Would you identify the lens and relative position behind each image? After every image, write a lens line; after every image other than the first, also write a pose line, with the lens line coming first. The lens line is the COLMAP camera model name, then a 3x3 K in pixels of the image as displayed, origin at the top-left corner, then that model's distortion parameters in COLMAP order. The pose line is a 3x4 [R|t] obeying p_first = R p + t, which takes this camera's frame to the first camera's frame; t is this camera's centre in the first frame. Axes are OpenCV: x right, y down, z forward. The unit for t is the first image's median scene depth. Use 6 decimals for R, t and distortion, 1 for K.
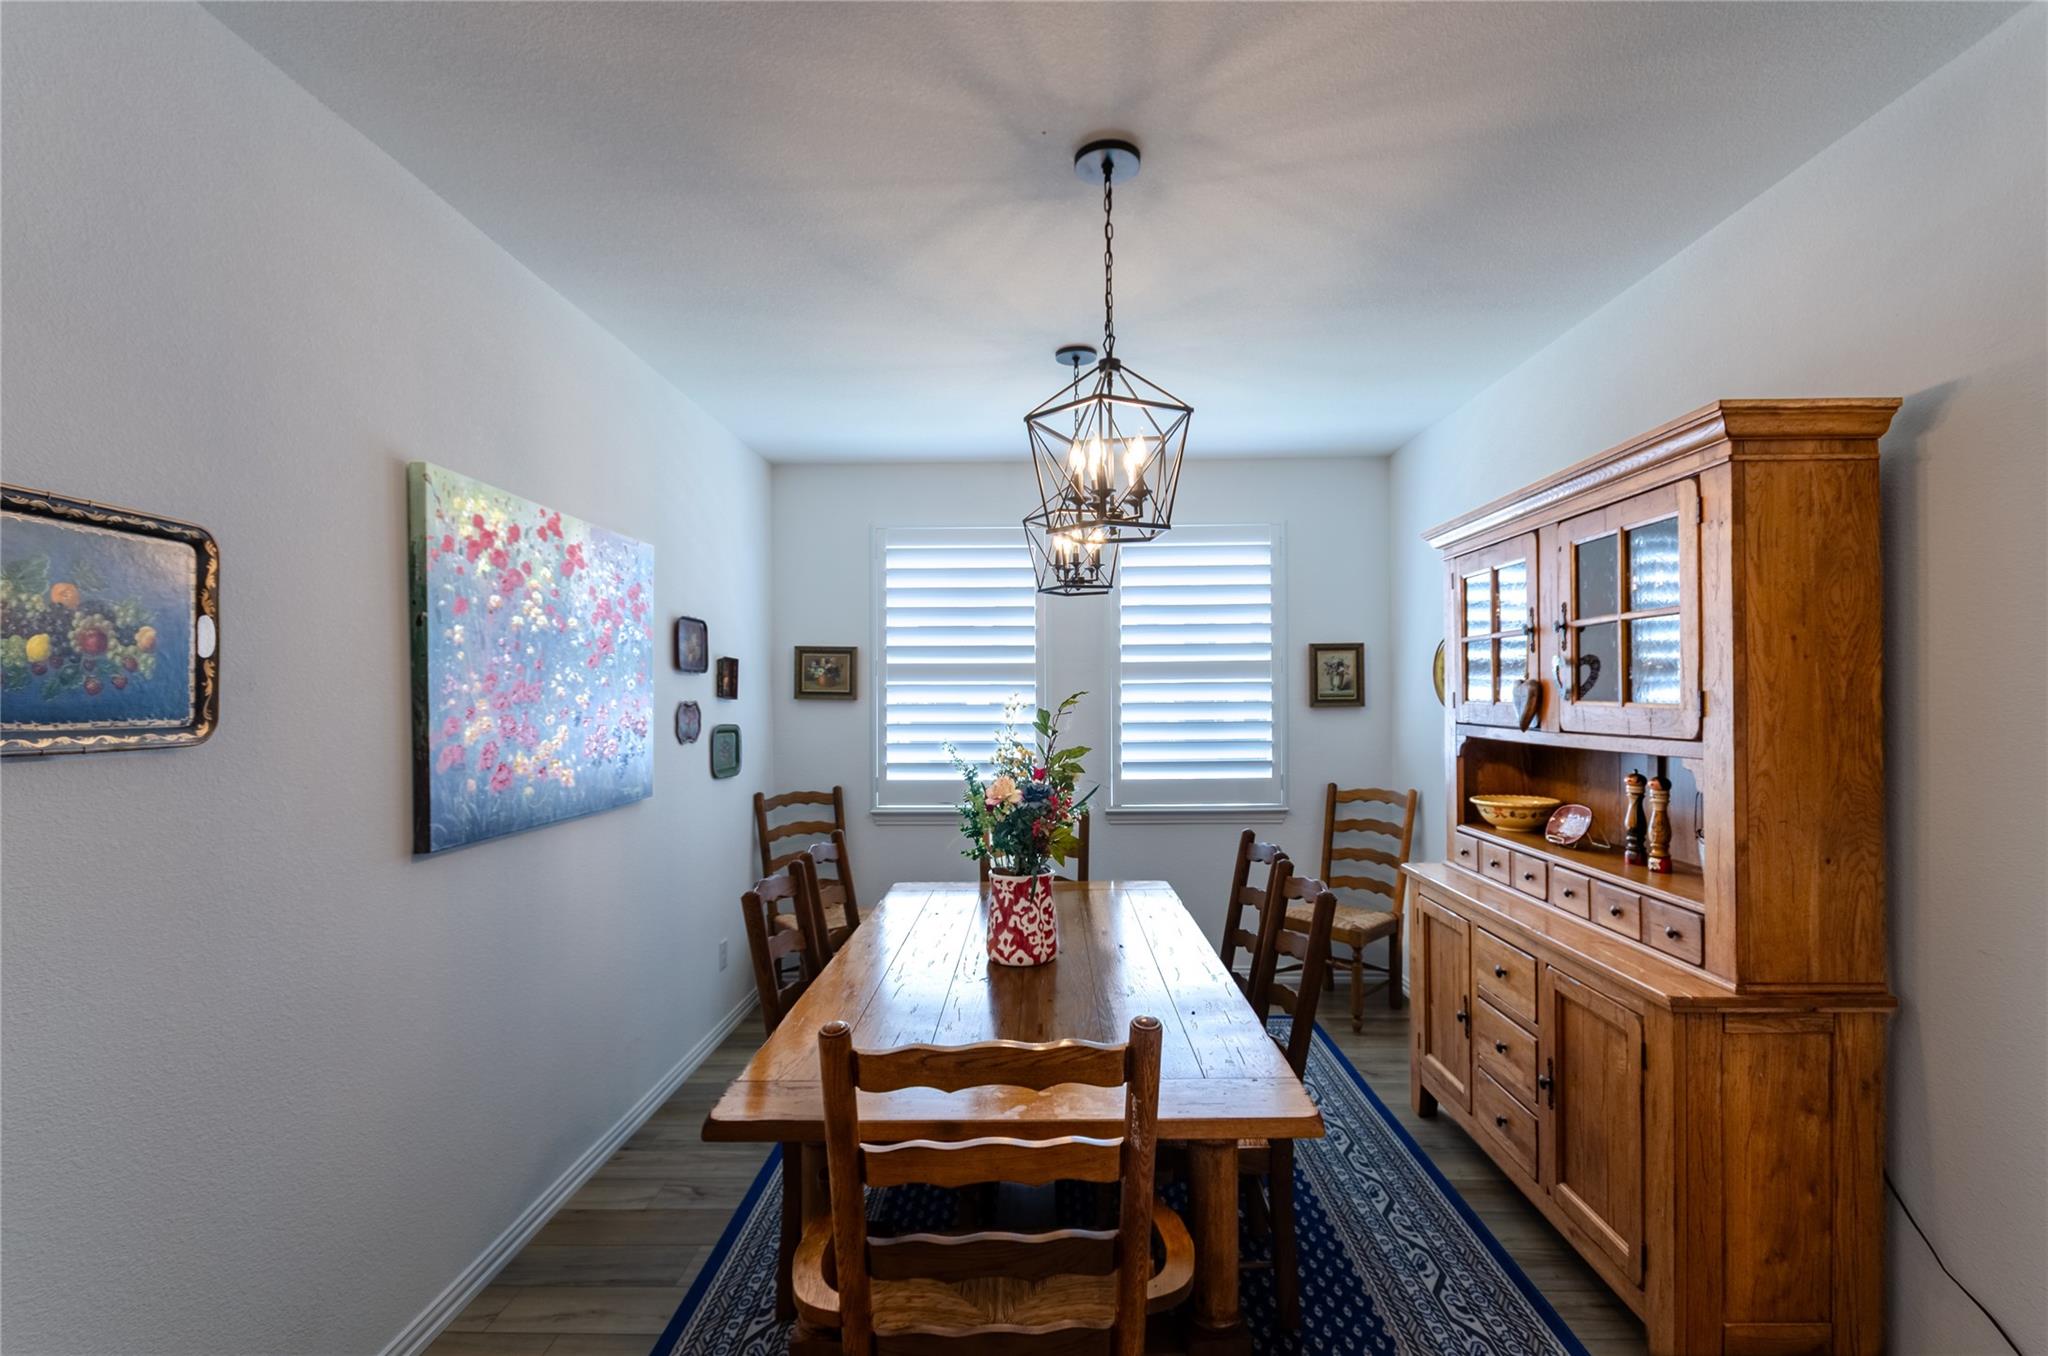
lens RADIAL K [[940.4, 0, 1023.5], [0, 940.4, 688.6], [0, 0, 1]] dist [-0.002642, -0.002374]
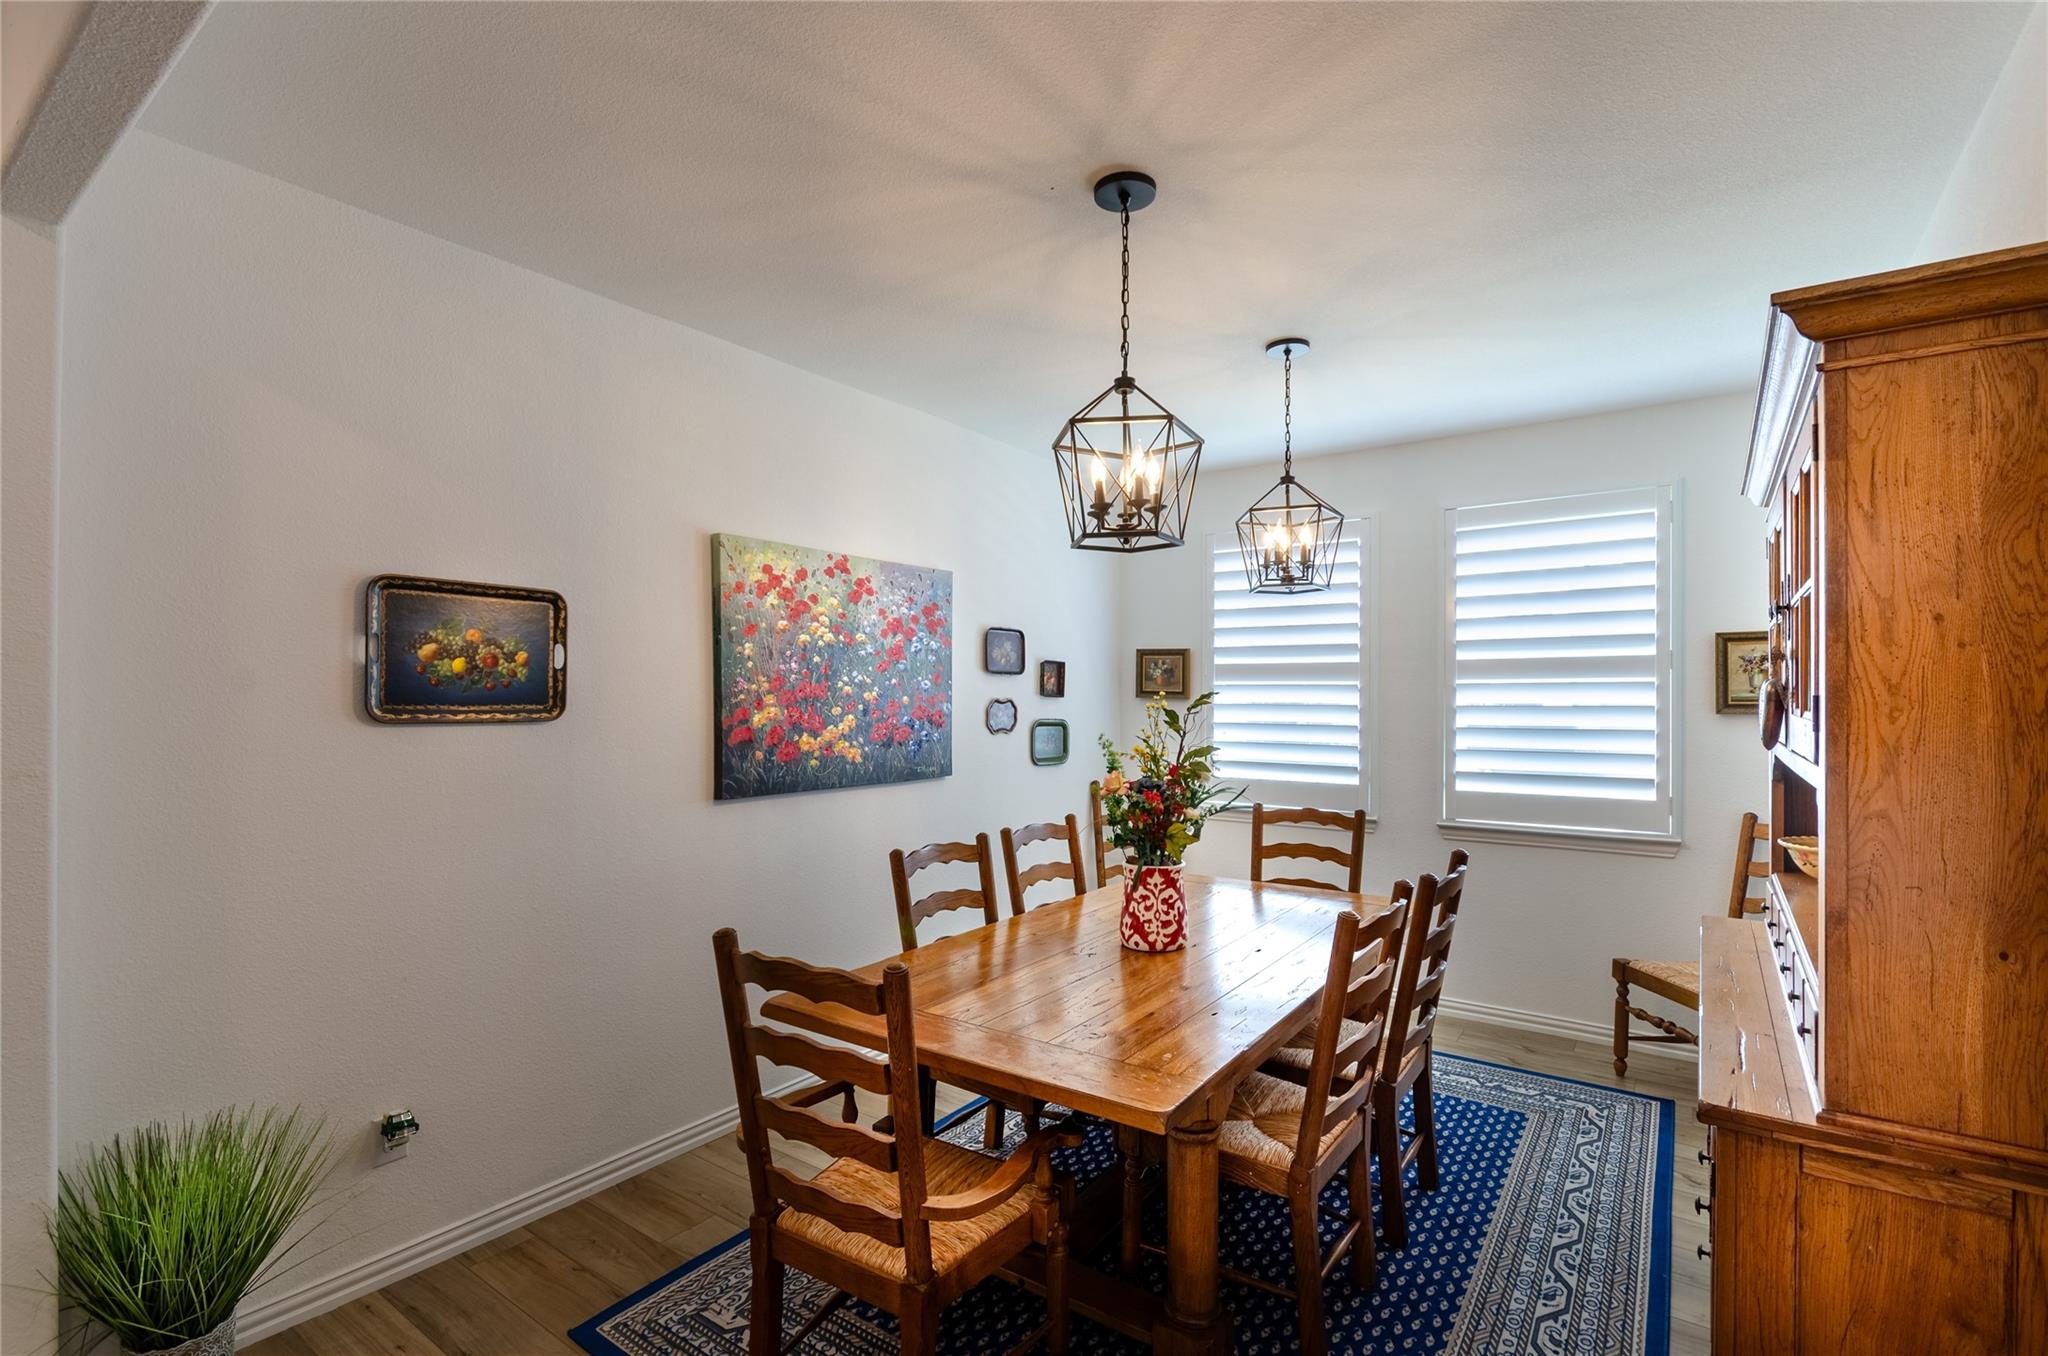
lens RADIAL K [[940.4, 0, 1028.3], [0, 940.4, 686.8], [0, 0, 1]] dist [-0.002642, -0.002374]
pose [[0.823298, 0.002255, -0.567605, 0.540186], [-0.002867, 0.999996, -0.000186, -0.001956], [0.567602, 0.001780, 0.823301, 0.059181]]
